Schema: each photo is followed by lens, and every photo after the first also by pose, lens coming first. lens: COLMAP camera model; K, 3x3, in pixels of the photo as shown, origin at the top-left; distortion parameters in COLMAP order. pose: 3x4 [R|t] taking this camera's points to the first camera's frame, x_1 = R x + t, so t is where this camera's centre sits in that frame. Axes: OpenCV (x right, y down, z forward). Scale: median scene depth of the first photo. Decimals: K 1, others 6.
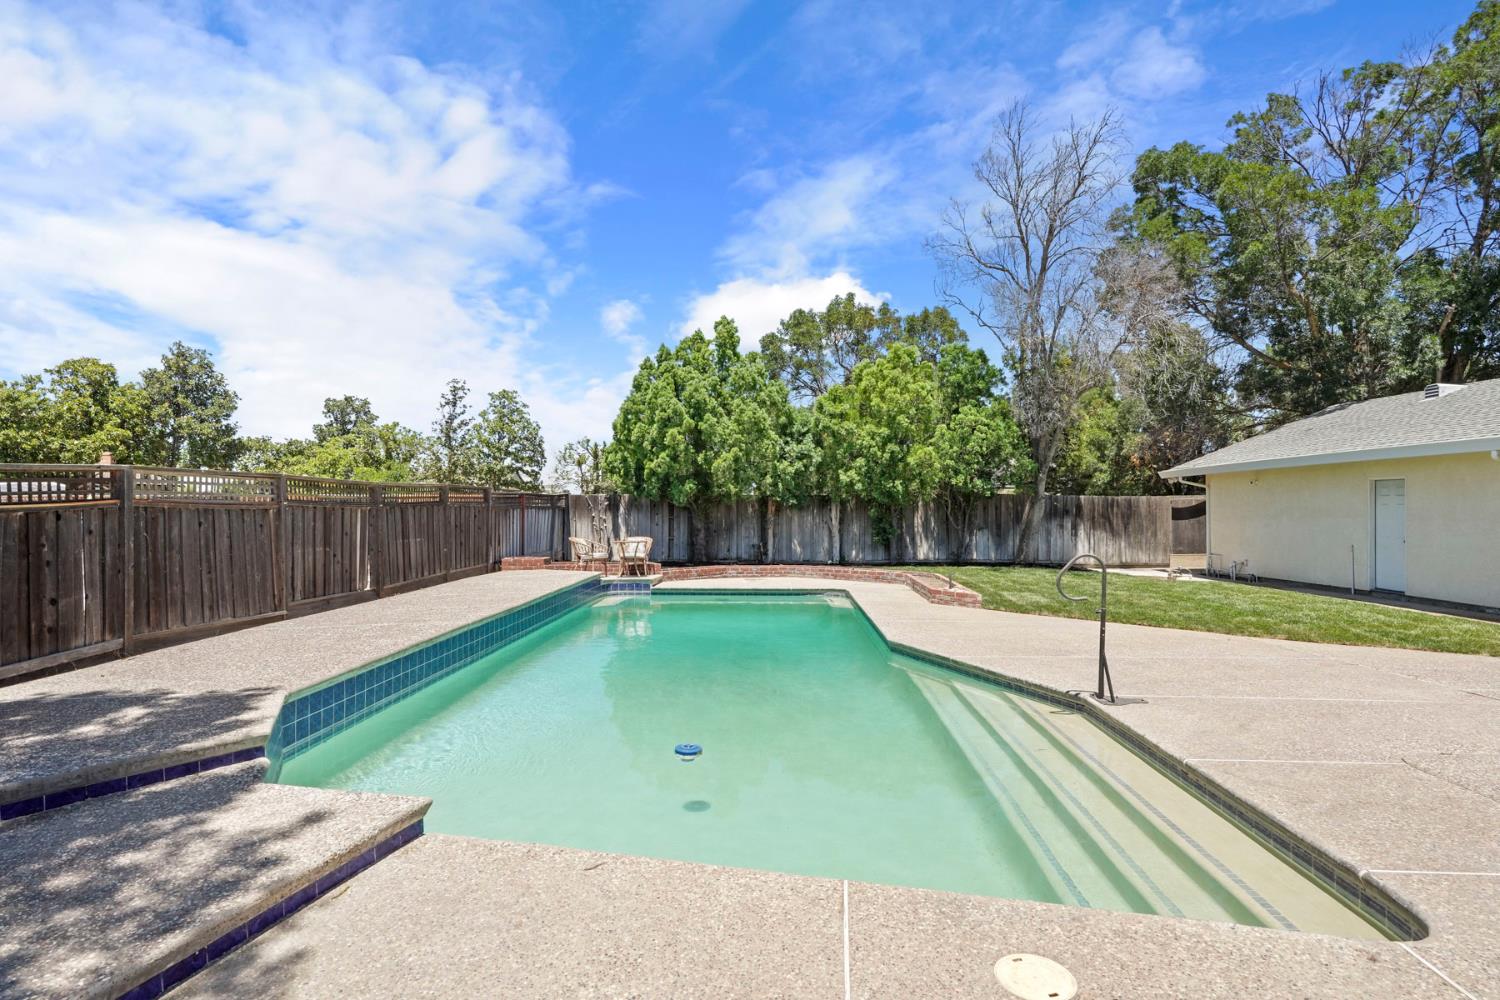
lens RADIAL K [[789.9, 0, 748.5], [0, 789.9, 503.4], [0, 0, 1]] dist [-0.001049, 0.000688]
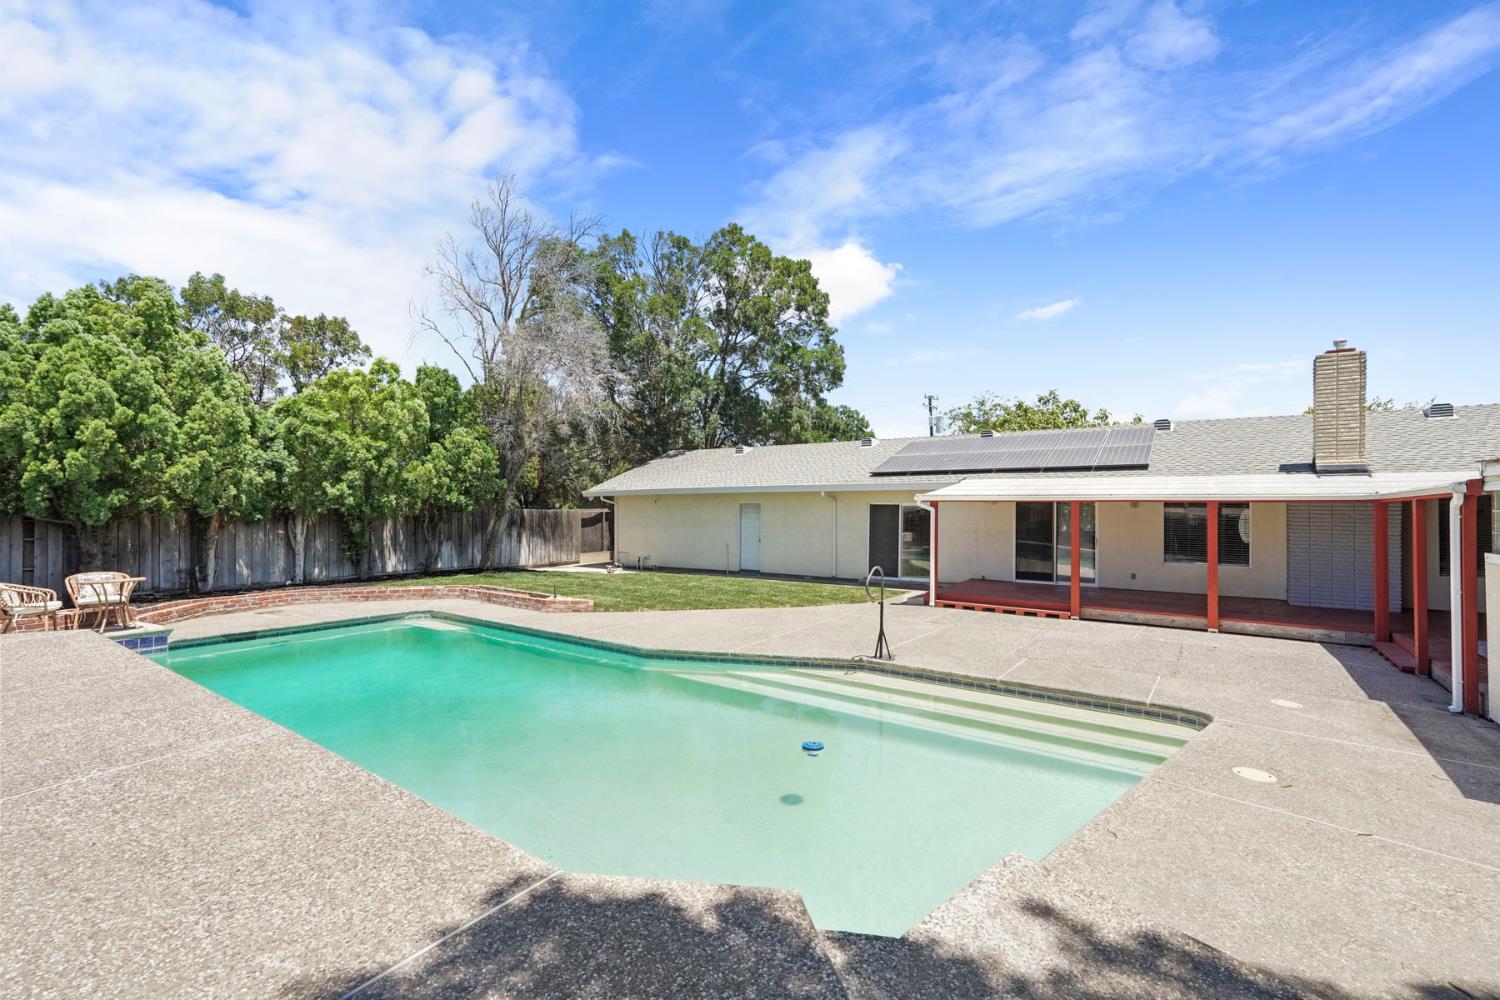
lens RADIAL K [[668.7, 0, 752.0], [0, 668.7, 513.1], [0, 0, 1]] dist [-0.015847, 0.008287]
pose [[0.555474, -0.004120, 0.831523, -0.247583], [-0.005836, 0.999944, 0.008854, -0.015859], [-0.831513, -0.009771, 0.555419, 0.148134]]
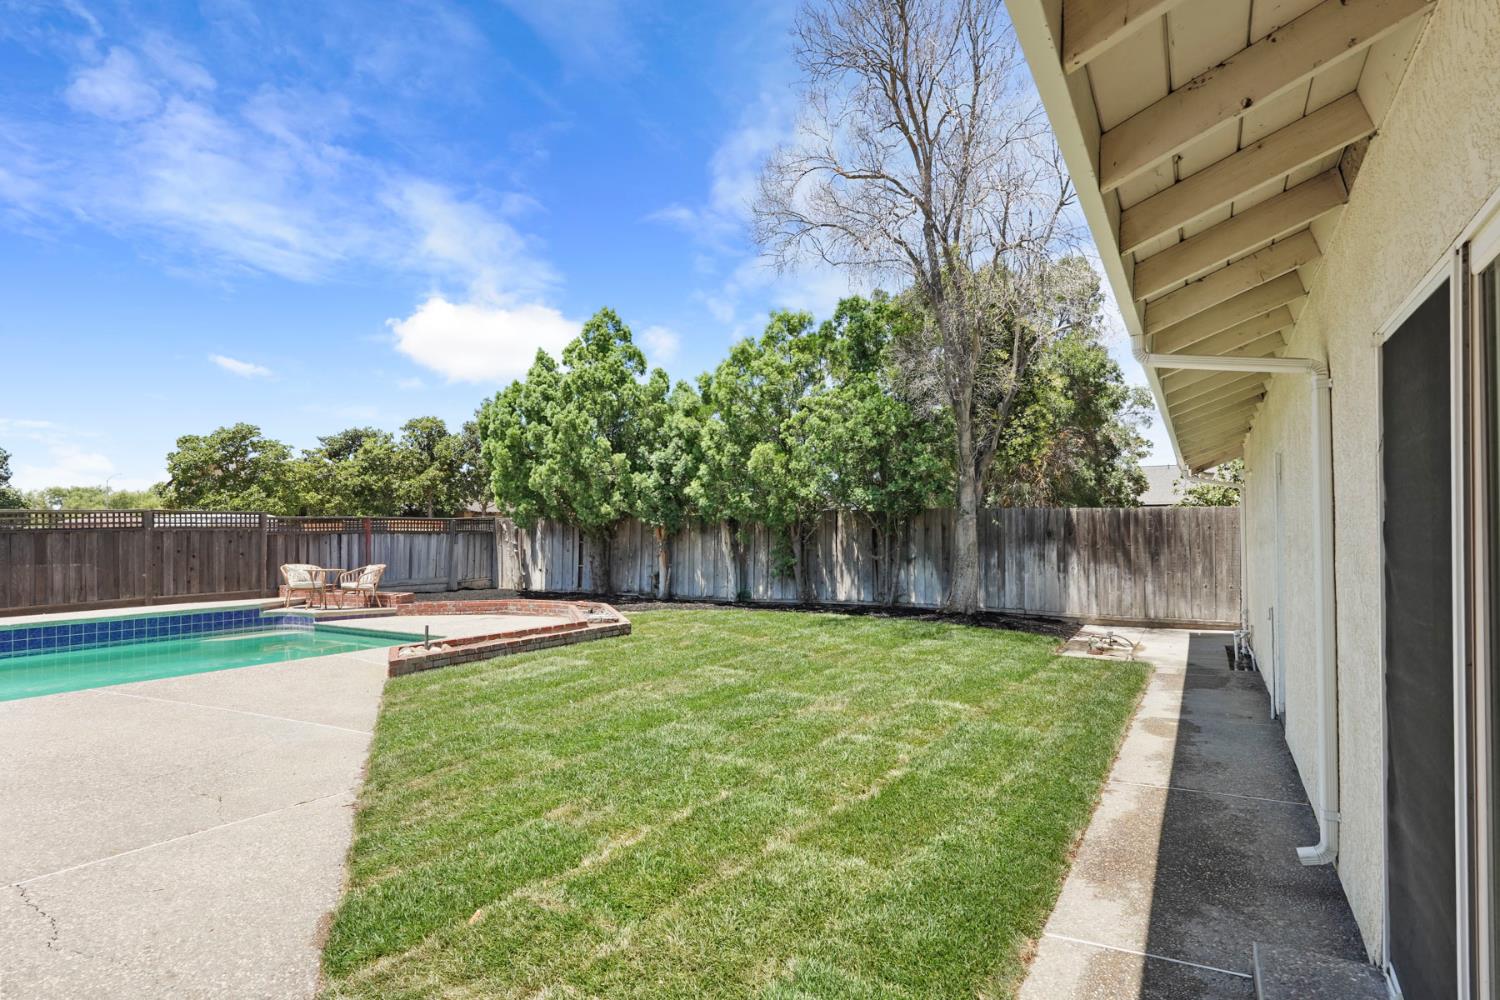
lens RADIAL K [[781.1, 0, 744.1], [0, 781.1, 503.4], [0, 0, 1]] dist [-0.001183, -0.000126]
pose [[0.875944, -0.023332, -0.481847, 0.517609], [0.008395, 0.999416, -0.033133, 0.005097], [0.482339, 0.024978, 0.875629, 0.343860]]
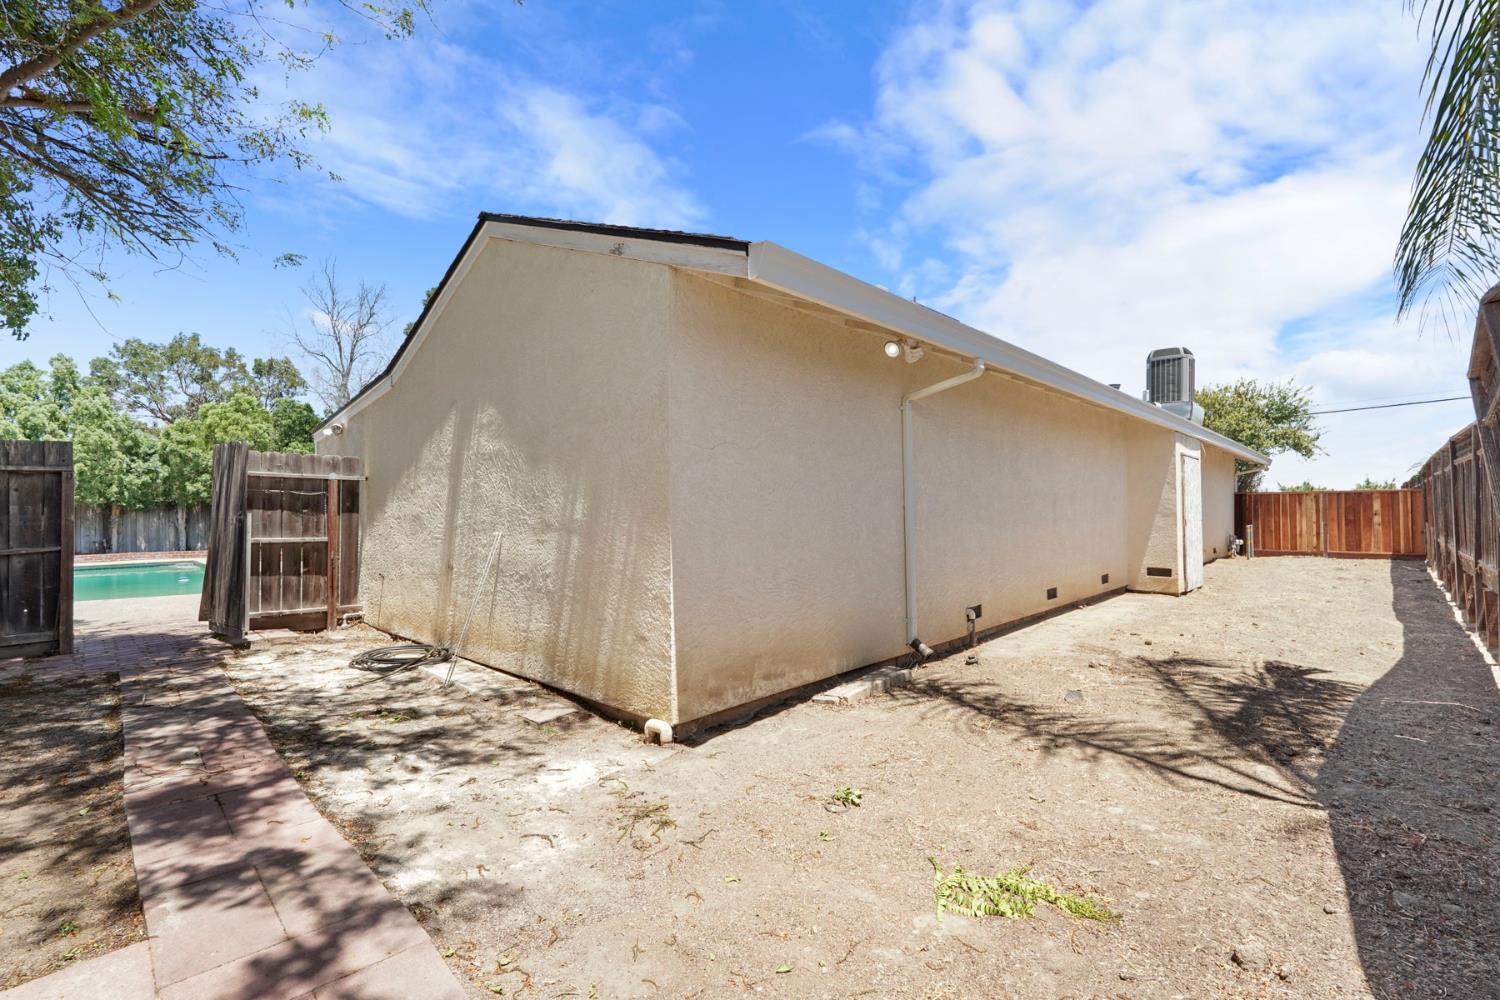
lens RADIAL K [[665.2, 0, 750.0], [0, 665.2, 500.0], [0, 0, 1]] dist [-0.012388, 0.008402]
pose [[0.676338, 0.001688, 0.736589, -0.066837], [0.013812, 0.999792, -0.014973, 0.018031], [-0.736462, 0.020300, 0.676174, -0.477827]]
